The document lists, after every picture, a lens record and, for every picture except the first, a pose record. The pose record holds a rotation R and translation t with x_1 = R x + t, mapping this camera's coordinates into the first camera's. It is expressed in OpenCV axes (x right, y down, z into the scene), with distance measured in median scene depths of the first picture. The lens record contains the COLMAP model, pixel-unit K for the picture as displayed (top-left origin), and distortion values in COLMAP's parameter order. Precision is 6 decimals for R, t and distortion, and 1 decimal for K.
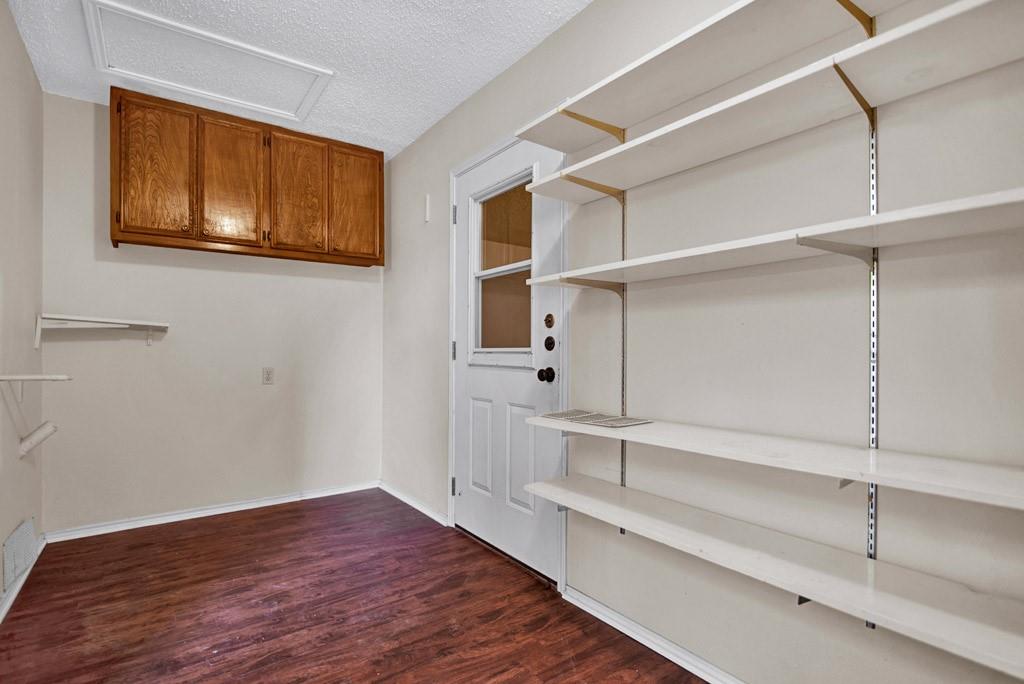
lens RADIAL K [[488.4, 0, 510.8], [0, 488.4, 349.1], [0, 0, 1]] dist [-0.012687, 0.000204]
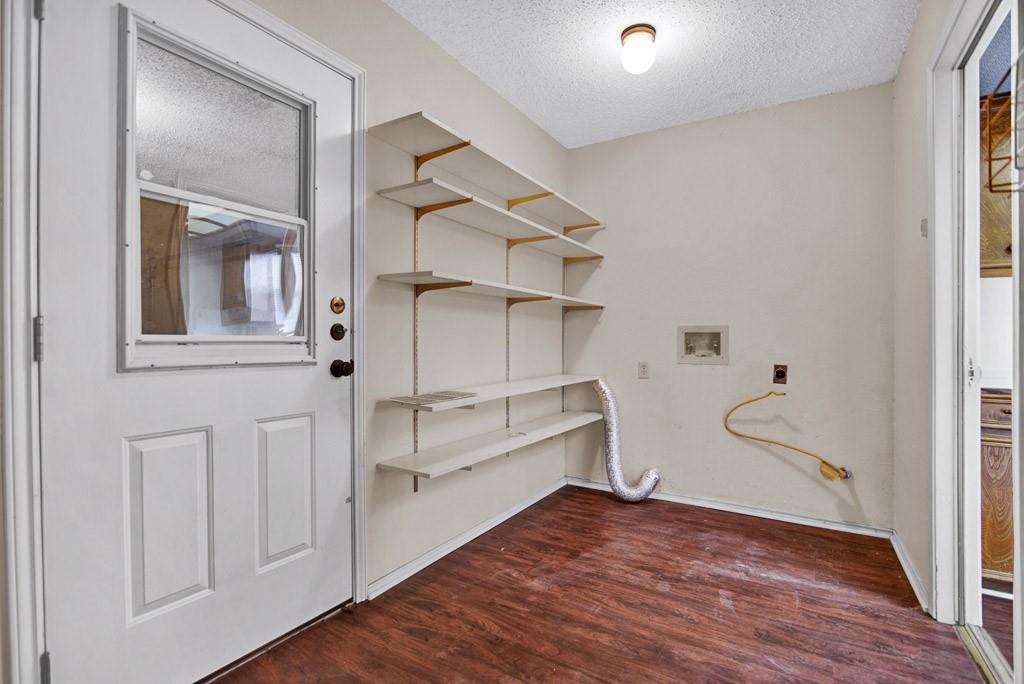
lens RADIAL K [[488.4, 0, 510.8], [0, 488.4, 342.2], [0, 0, 1]] dist [-0.012687, 0.000204]
pose [[-0.375905, -0.005171, 0.926644, -0.929603], [-0.009287, 0.999955, 0.001813, 0.002208], [-0.926612, -0.007924, -0.375936, 1.176235]]
